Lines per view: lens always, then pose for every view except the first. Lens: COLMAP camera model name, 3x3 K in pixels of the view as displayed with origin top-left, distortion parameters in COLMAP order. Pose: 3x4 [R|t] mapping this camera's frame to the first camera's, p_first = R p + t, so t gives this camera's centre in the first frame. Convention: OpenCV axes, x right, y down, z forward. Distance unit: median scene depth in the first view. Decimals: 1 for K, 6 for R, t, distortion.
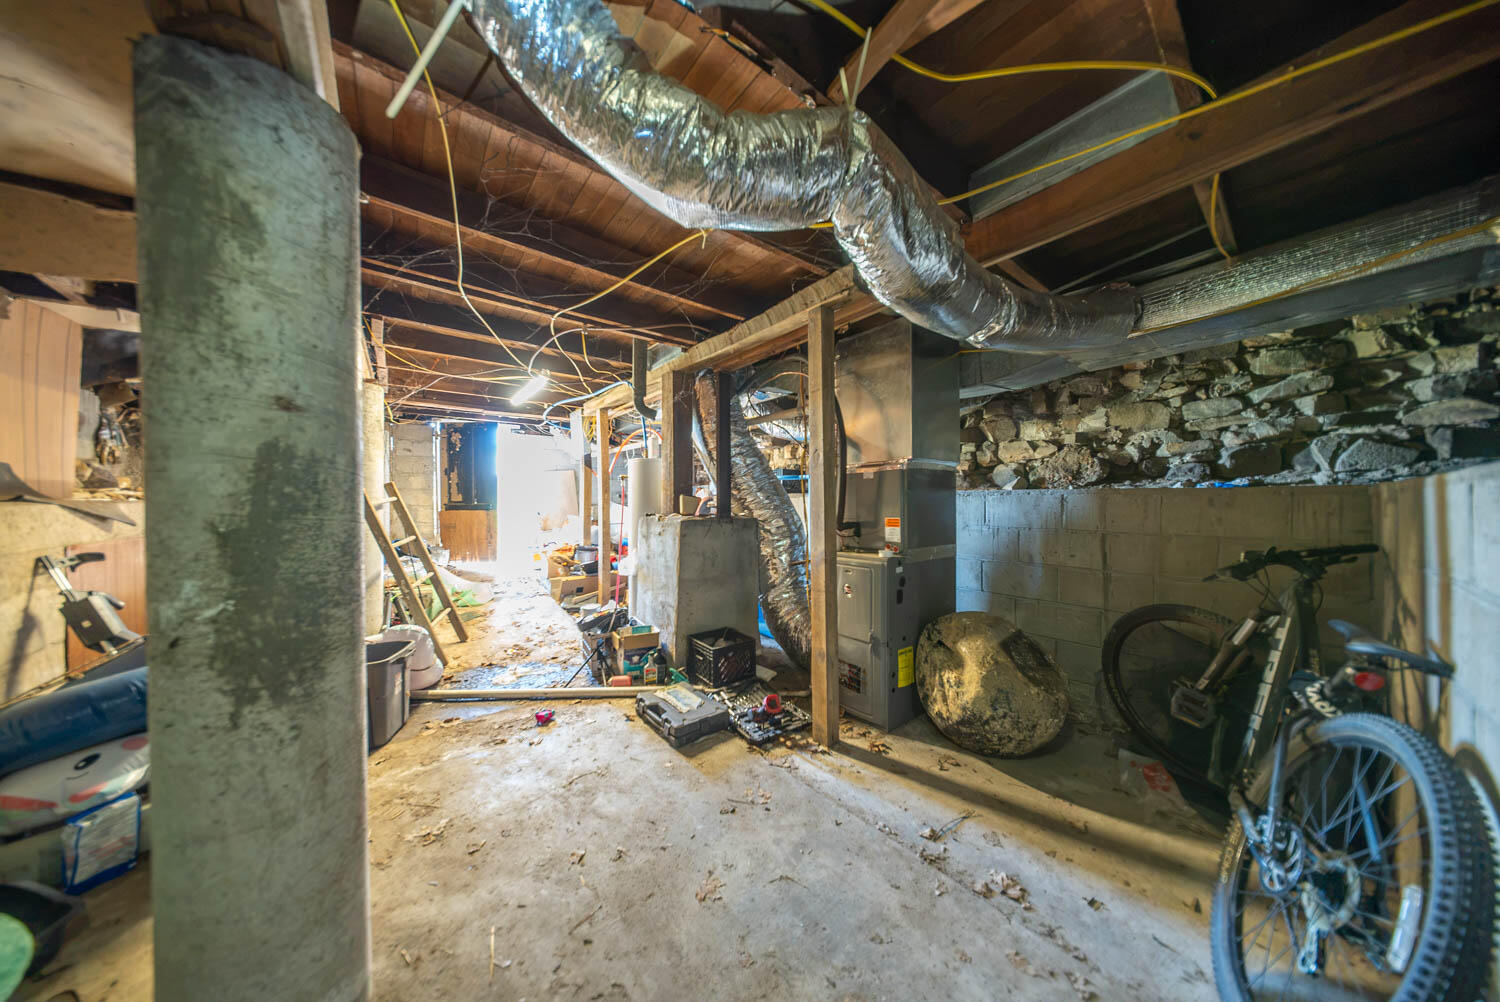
lens RADIAL K [[443.5, 0, 748.5], [0, 443.5, 501.4], [0, 0, 1]] dist [0.003646, -0.001474]
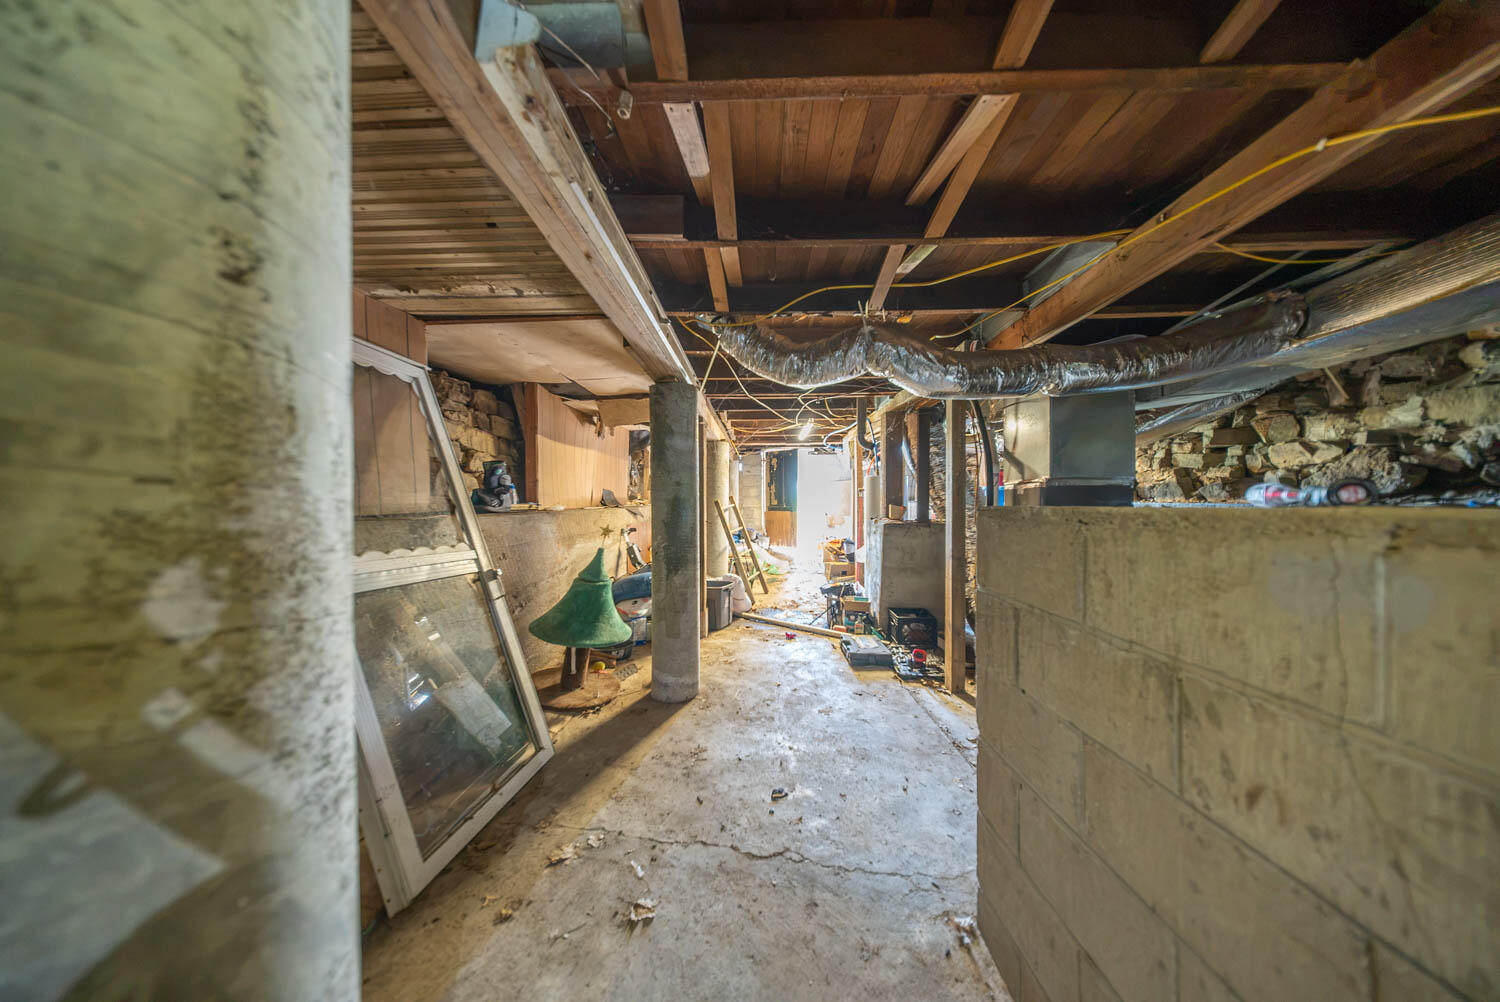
lens RADIAL K [[443.5, 0, 748.7], [0, 443.5, 506.0], [0, 0, 1]] dist [0.003646, -0.001474]
pose [[0.765643, 0.010354, -0.643182, 0.401368], [-0.002865, 0.999915, 0.012687, -0.027484], [0.643259, -0.007871, 0.765608, -0.319165]]
